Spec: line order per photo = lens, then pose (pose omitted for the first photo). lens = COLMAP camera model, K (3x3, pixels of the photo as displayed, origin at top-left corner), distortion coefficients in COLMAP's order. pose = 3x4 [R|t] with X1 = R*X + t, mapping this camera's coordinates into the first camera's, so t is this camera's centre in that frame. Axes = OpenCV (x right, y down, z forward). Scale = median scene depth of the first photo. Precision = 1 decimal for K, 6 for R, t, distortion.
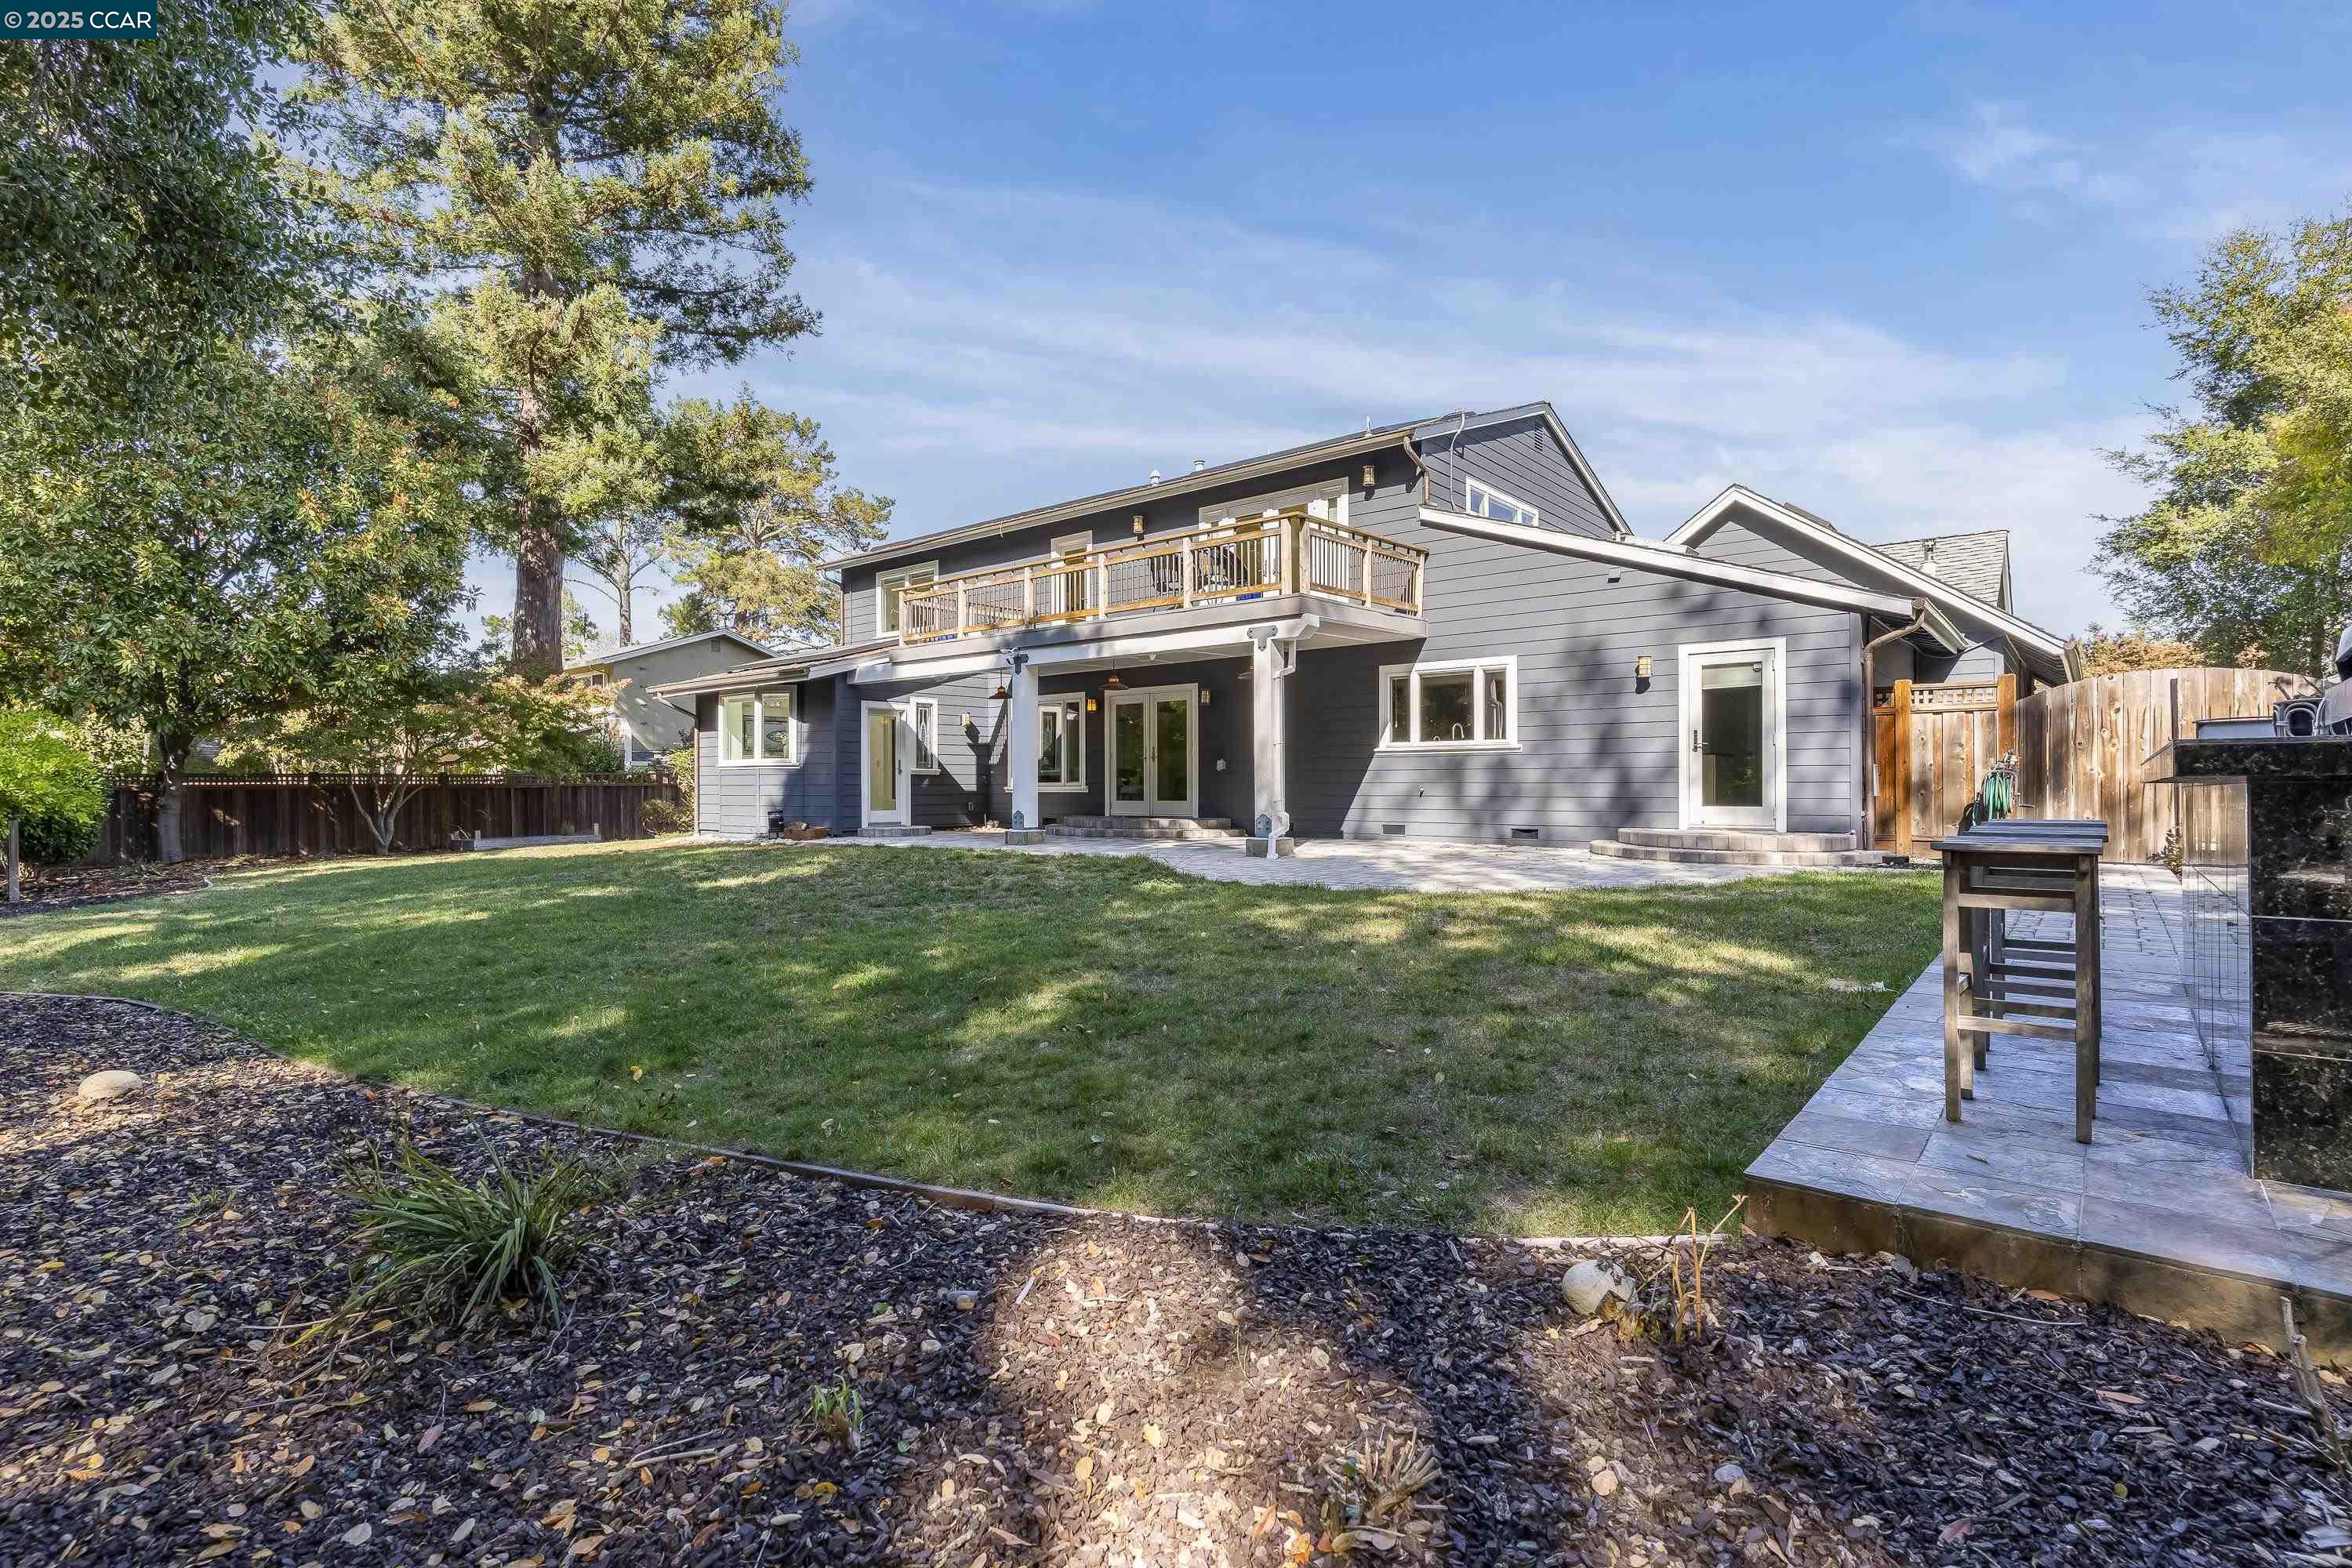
lens RADIAL K [[1119.7, 0, 1172.8], [0, 1119.7, 783.4], [0, 0, 1]] dist [0.005916, 0.000177]
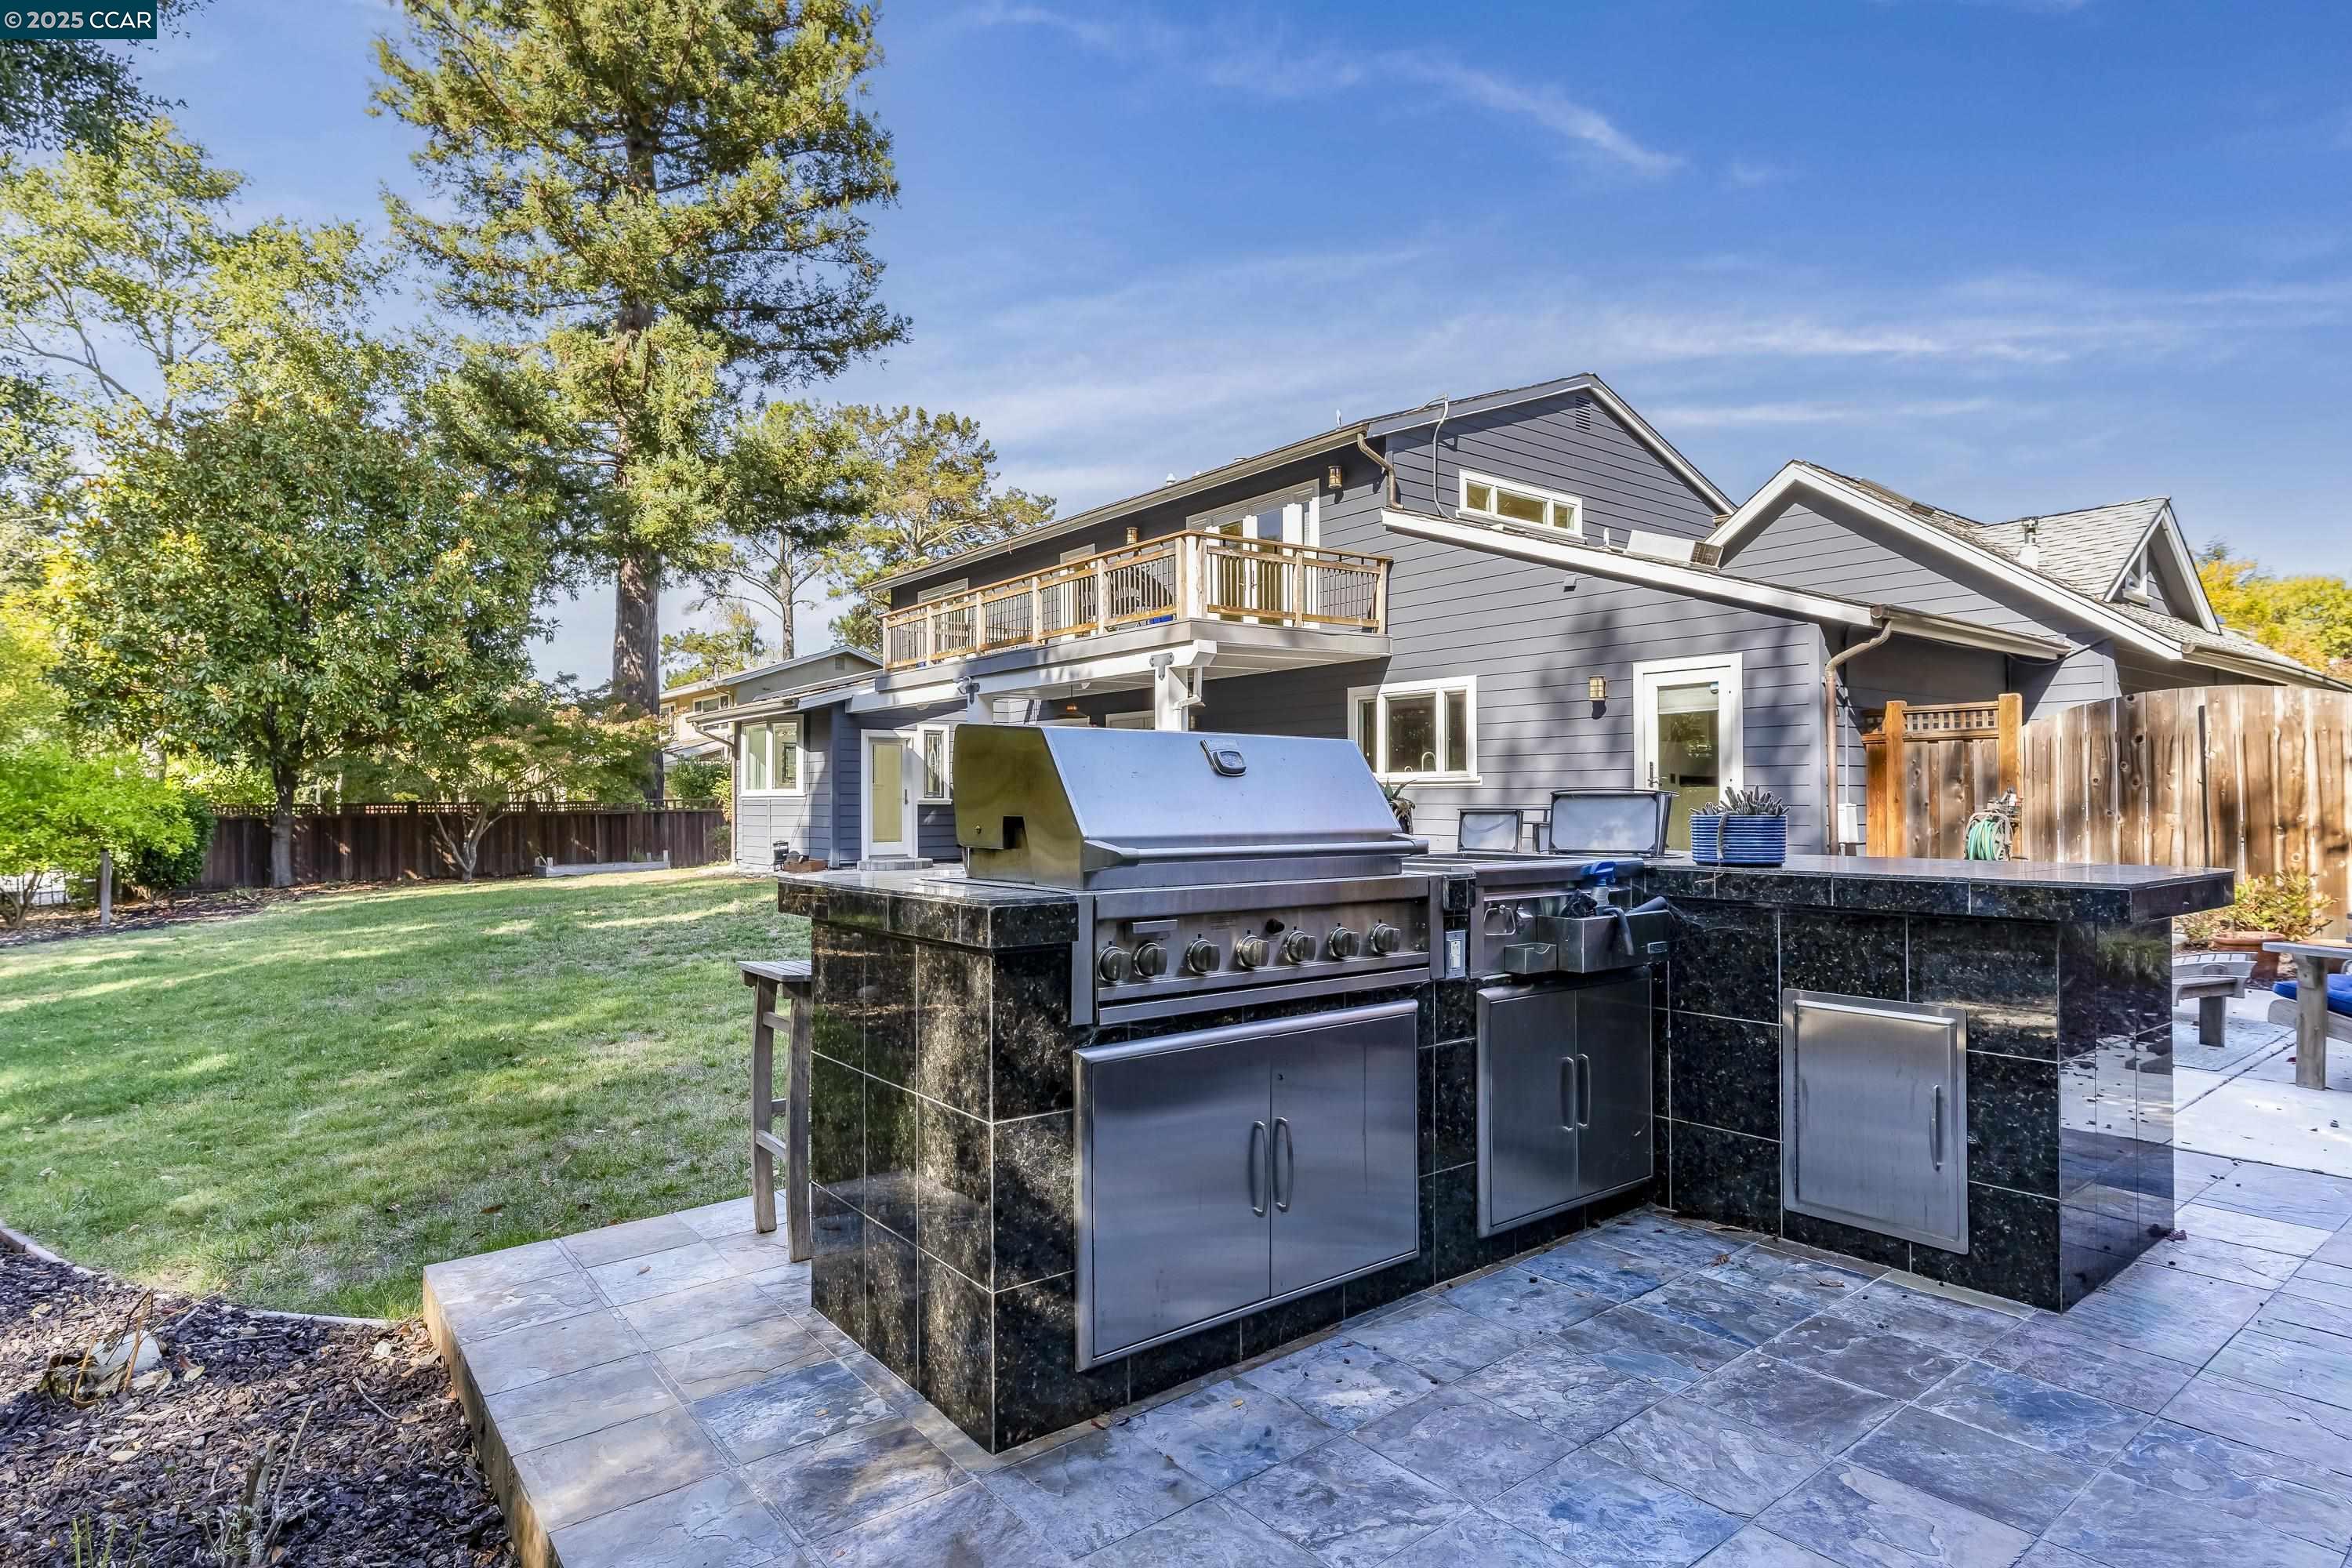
lens RADIAL K [[1253.2, 0, 1179.4], [0, 1253.2, 786.1], [0, 0, 1]] dist [0.007984, 0.000512]
pose [[0.978970, -0.004018, -0.203962, 0.205180], [0.002615, 0.999971, -0.007150, -0.015541], [0.203985, 0.006466, 0.978953, -0.007739]]
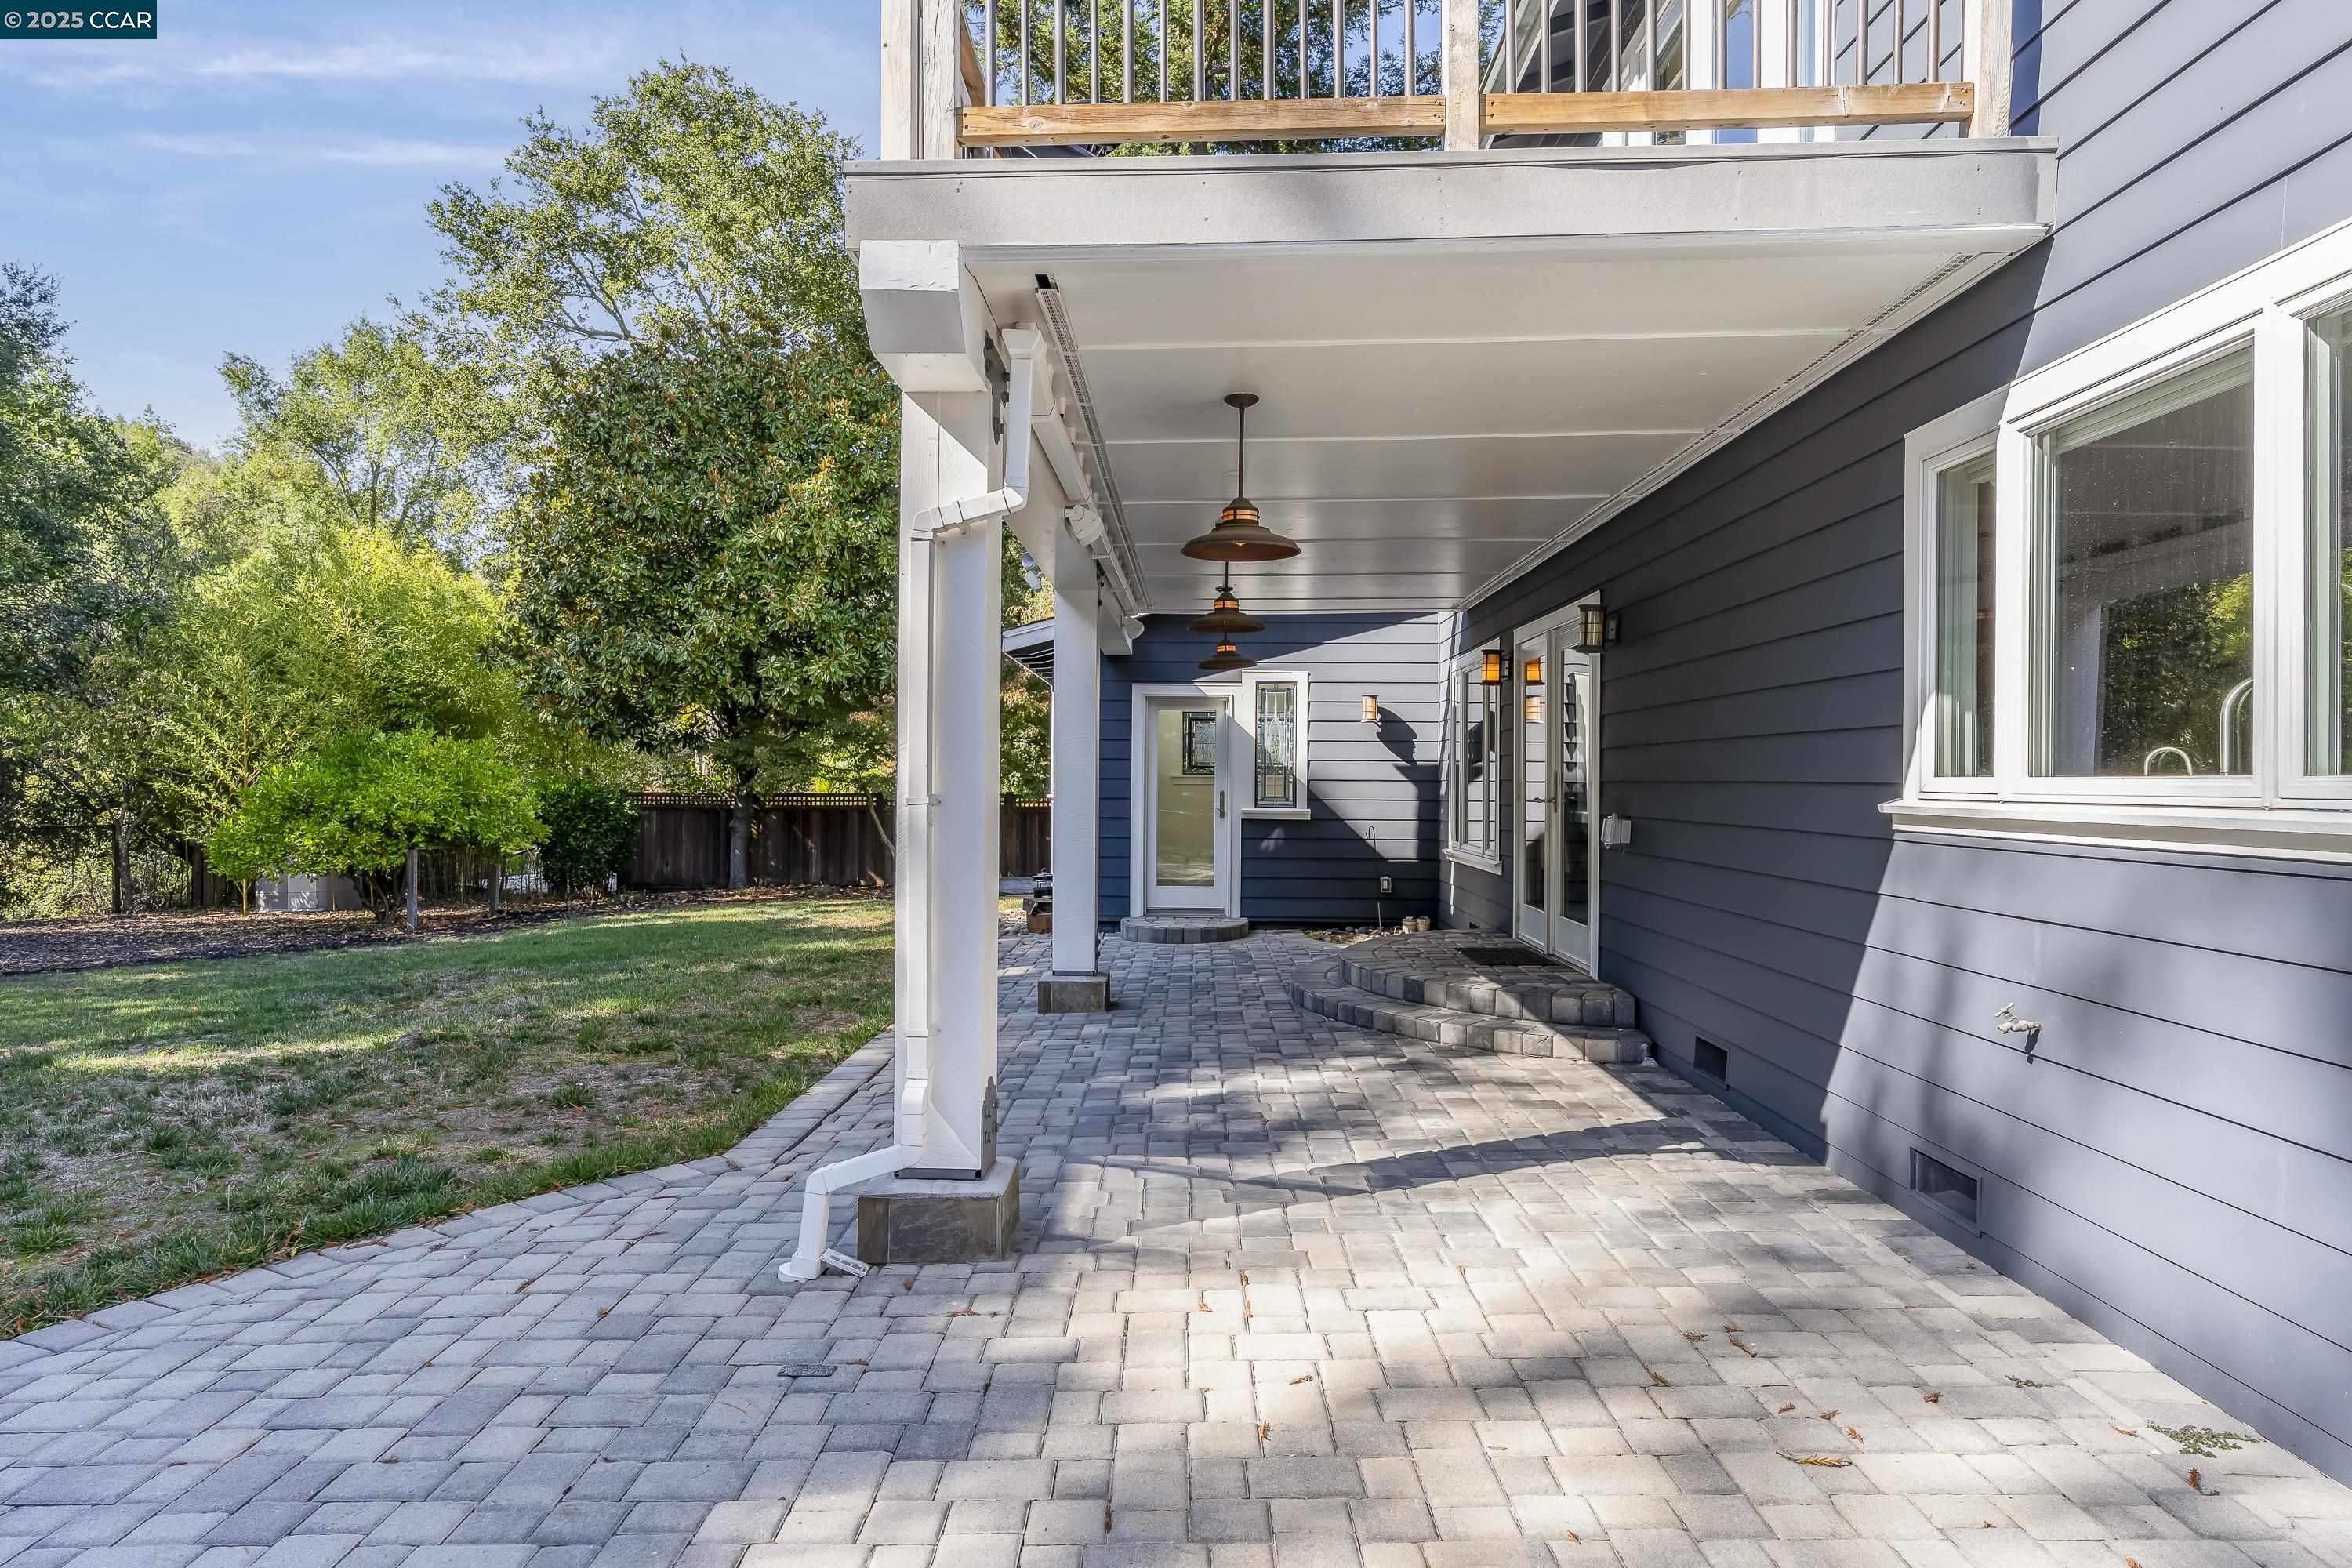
lens RADIAL K [[1377.0, 0, 1178.4], [0, 1377.0, 777.3], [0, 0, 1]] dist [-0.002136, -0.000298]
pose [[0.633255, 0.004228, -0.773932, 0.244502], [-0.003996, 0.999990, 0.002194, -0.028707], [0.773933, 0.001703, 0.633265, 0.569415]]
